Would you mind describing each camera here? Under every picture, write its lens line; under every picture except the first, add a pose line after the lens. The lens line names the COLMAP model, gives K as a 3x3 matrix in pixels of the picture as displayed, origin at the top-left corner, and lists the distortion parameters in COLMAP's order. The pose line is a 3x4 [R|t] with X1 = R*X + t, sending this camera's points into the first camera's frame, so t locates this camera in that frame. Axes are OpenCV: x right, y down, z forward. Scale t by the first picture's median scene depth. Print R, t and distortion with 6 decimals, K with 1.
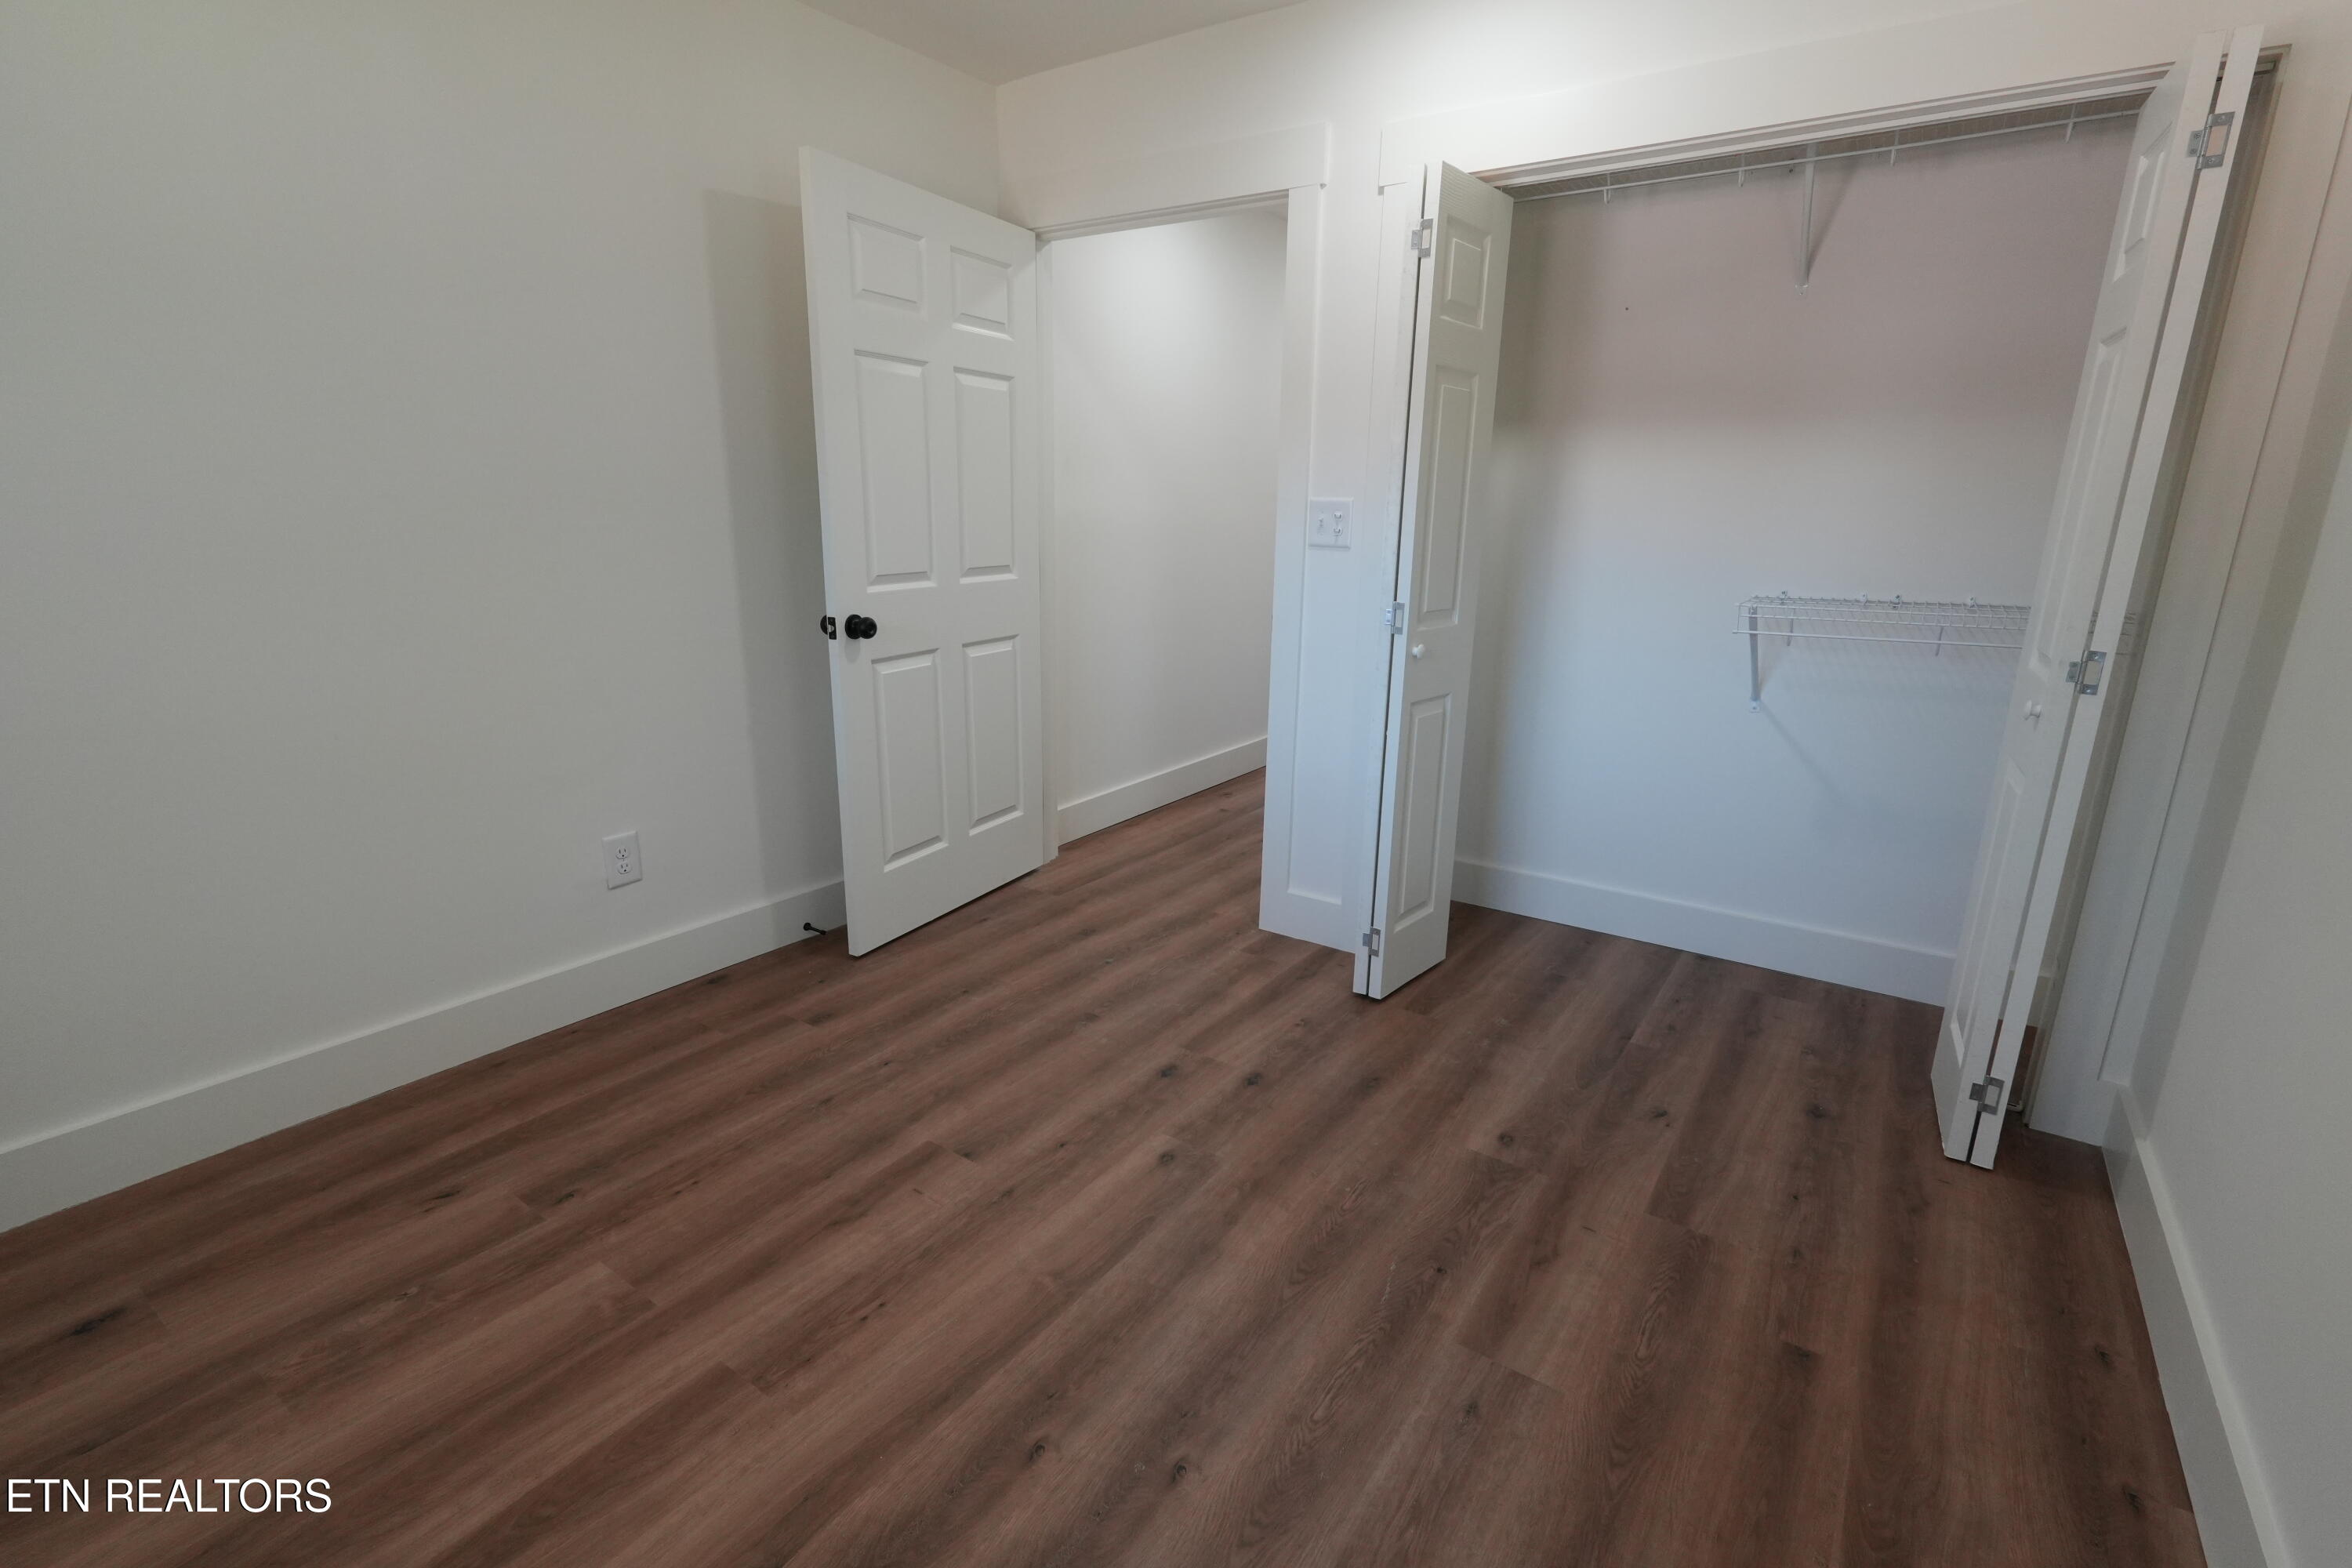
lens RADIAL K [[1077.0, 0, 1168.8], [0, 1077.0, 782.6], [0, 0, 1]] dist [-0.004316, 0.000173]
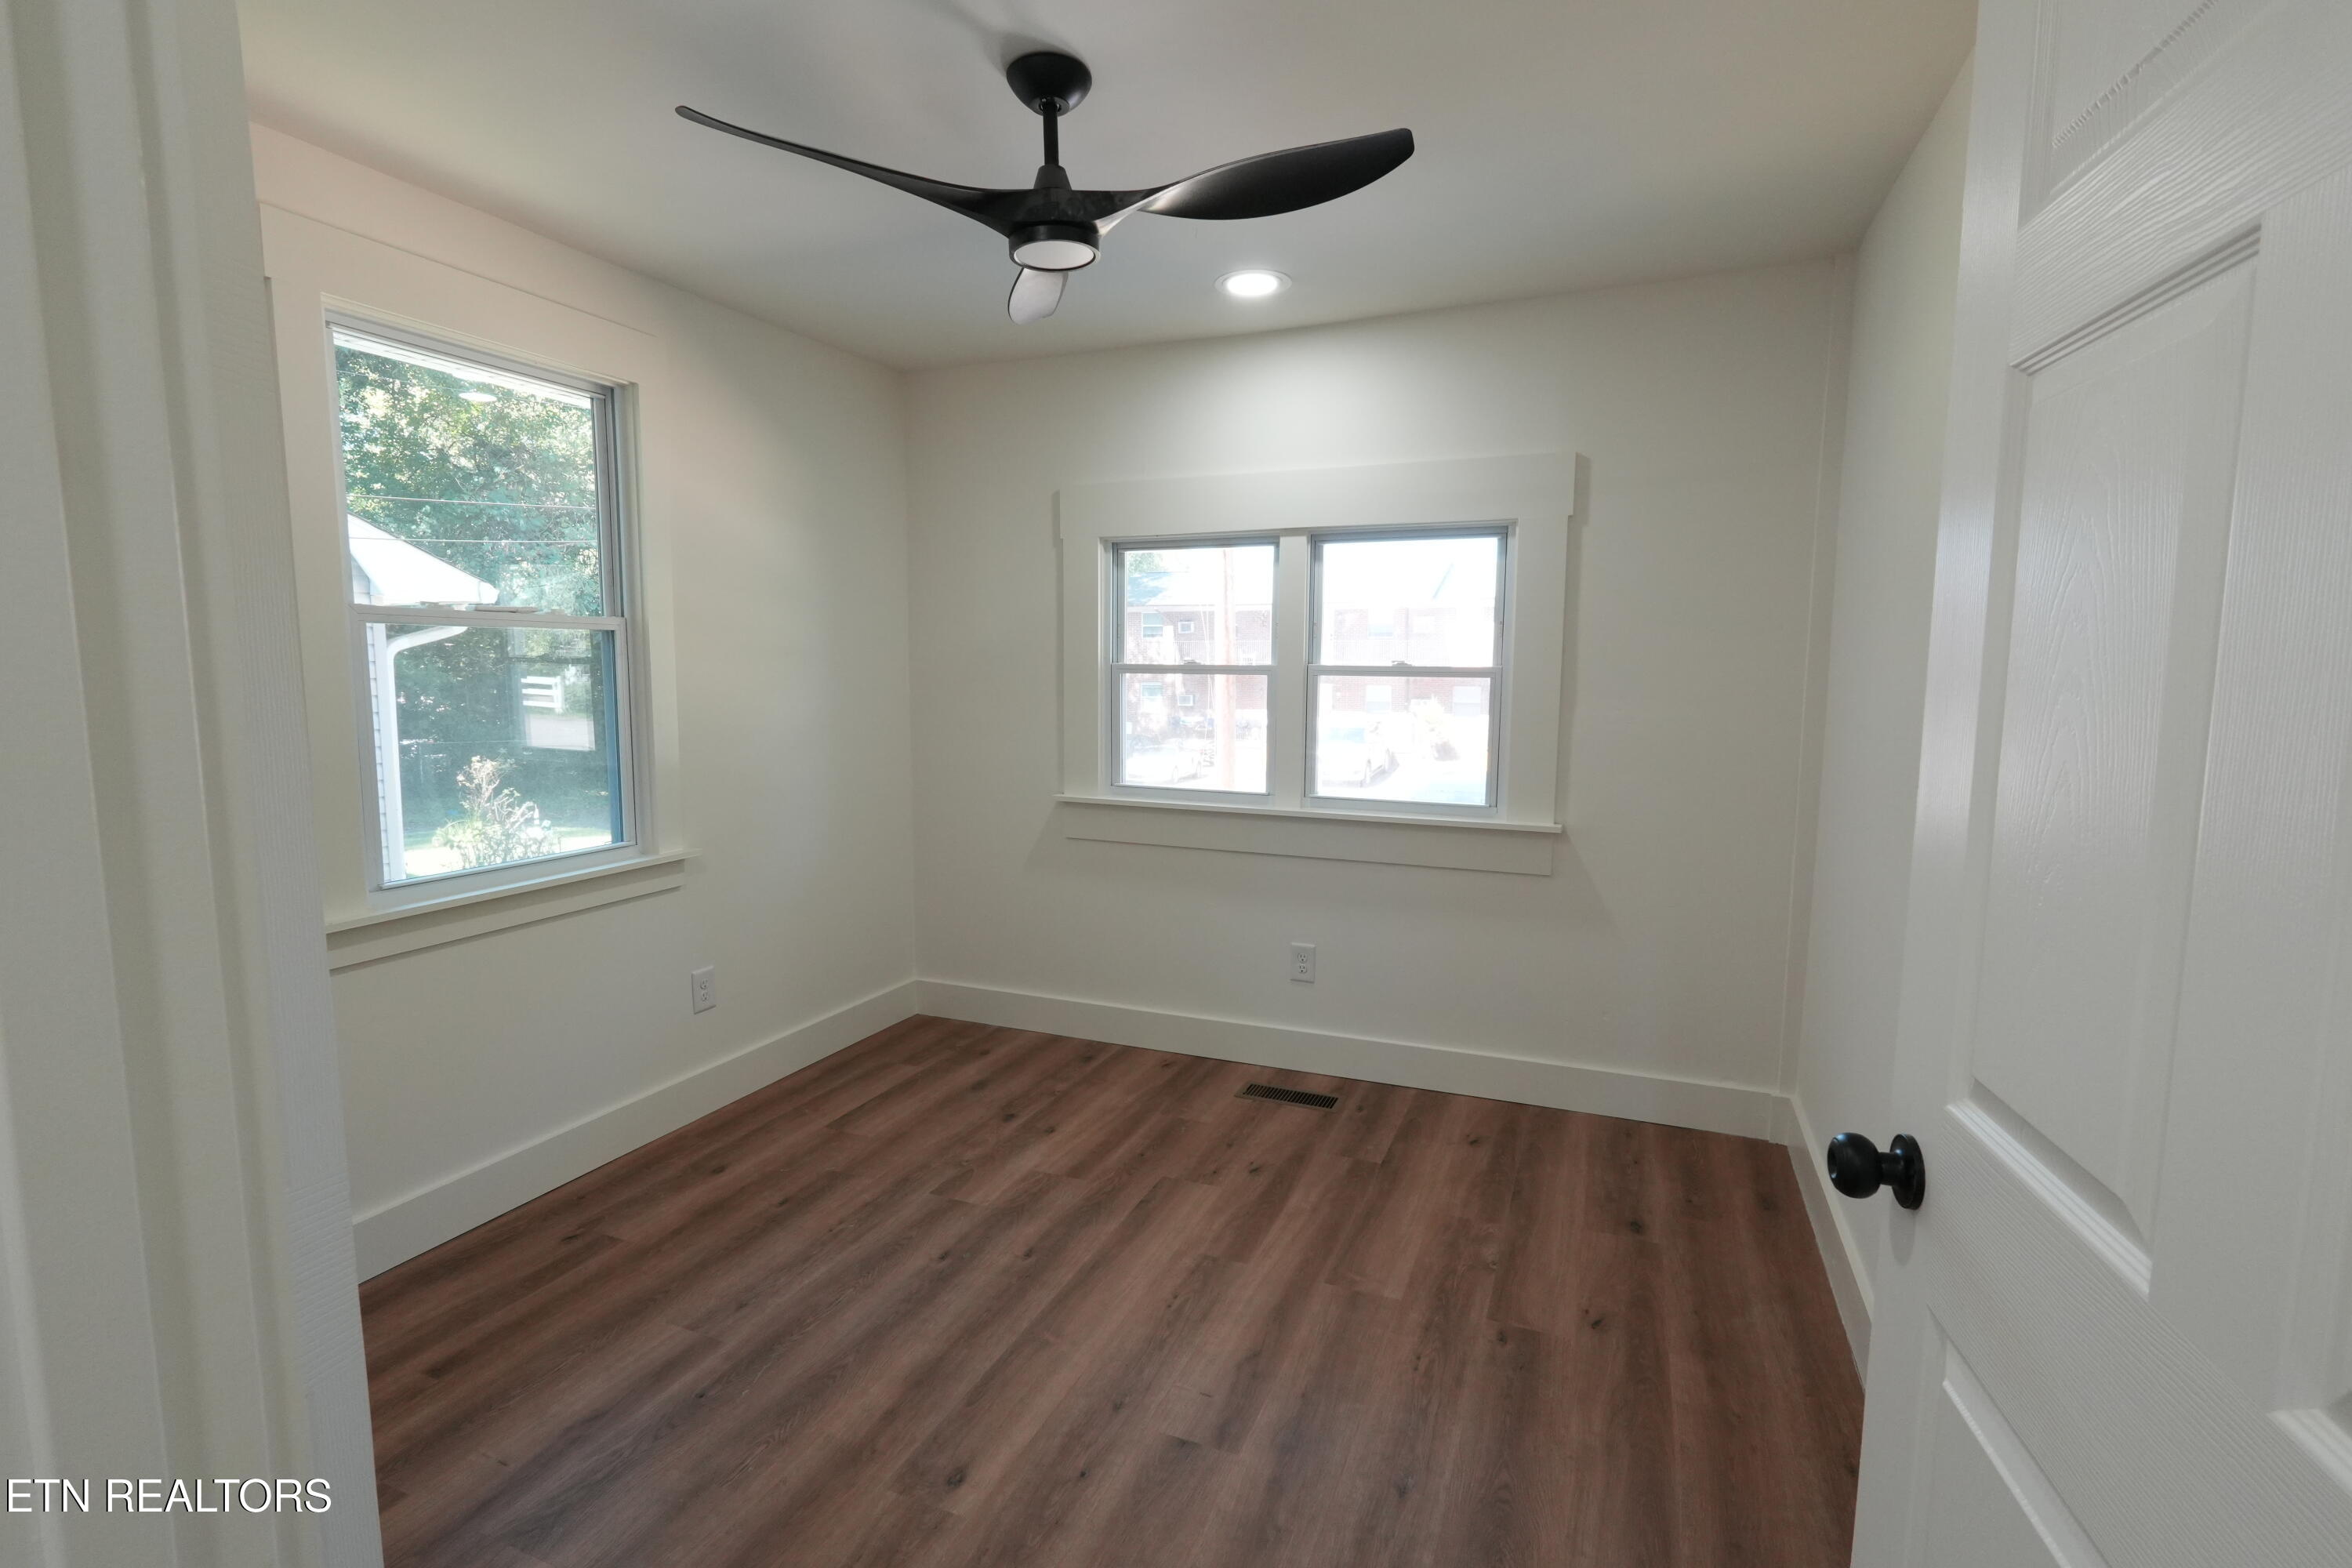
lens RADIAL K [[1077.0, 0, 1198.4], [0, 1077.0, 787.7], [0, 0, 1]] dist [-0.004316, 0.000173]
pose [[-0.971915, 0.002474, -0.235319, 0.010890], [-0.082808, 0.932399, 0.351816, -0.482930], [0.220282, 0.361421, -0.906008, 1.614087]]
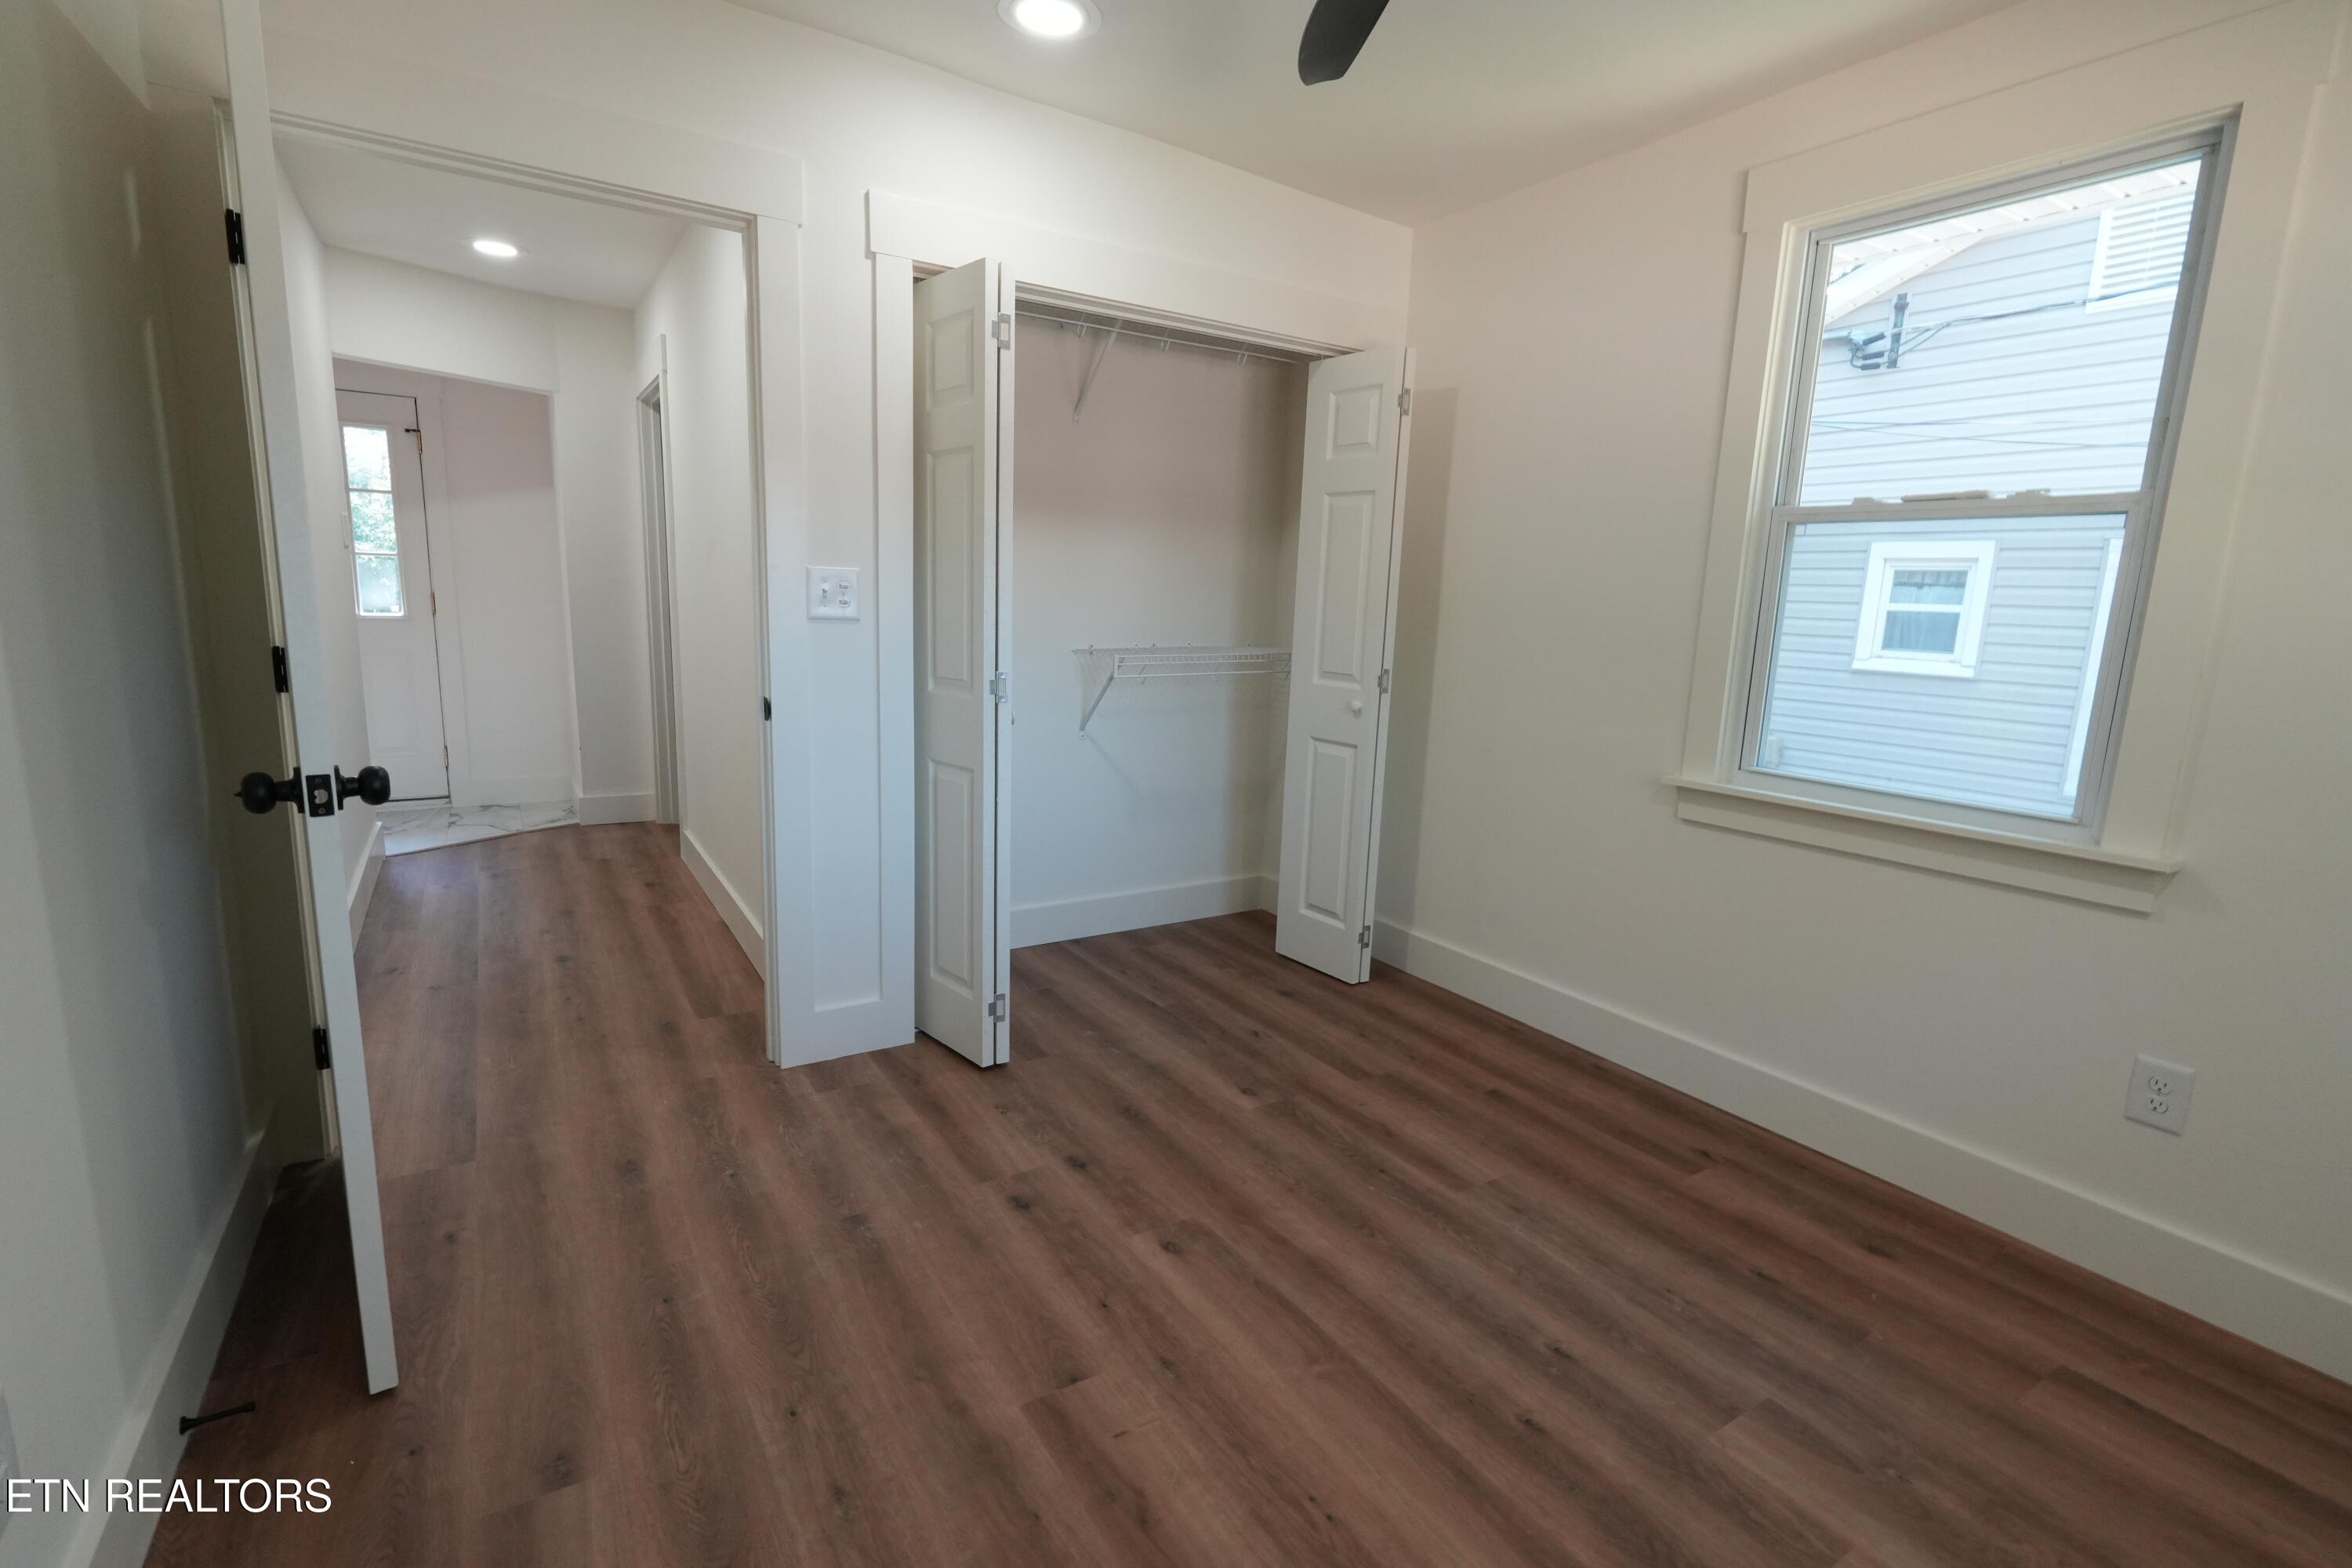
lens RADIAL K [[1077.0, 0, 1164.9], [0, 1077.0, 800.8], [0, 0, 1]] dist [-0.004316, 0.000173]
pose [[0.391884, -0.177322, 0.902765, -0.812137], [0.203184, 0.973702, 0.103054, -0.148317], [-0.897298, 0.143042, 0.417607, 0.534396]]
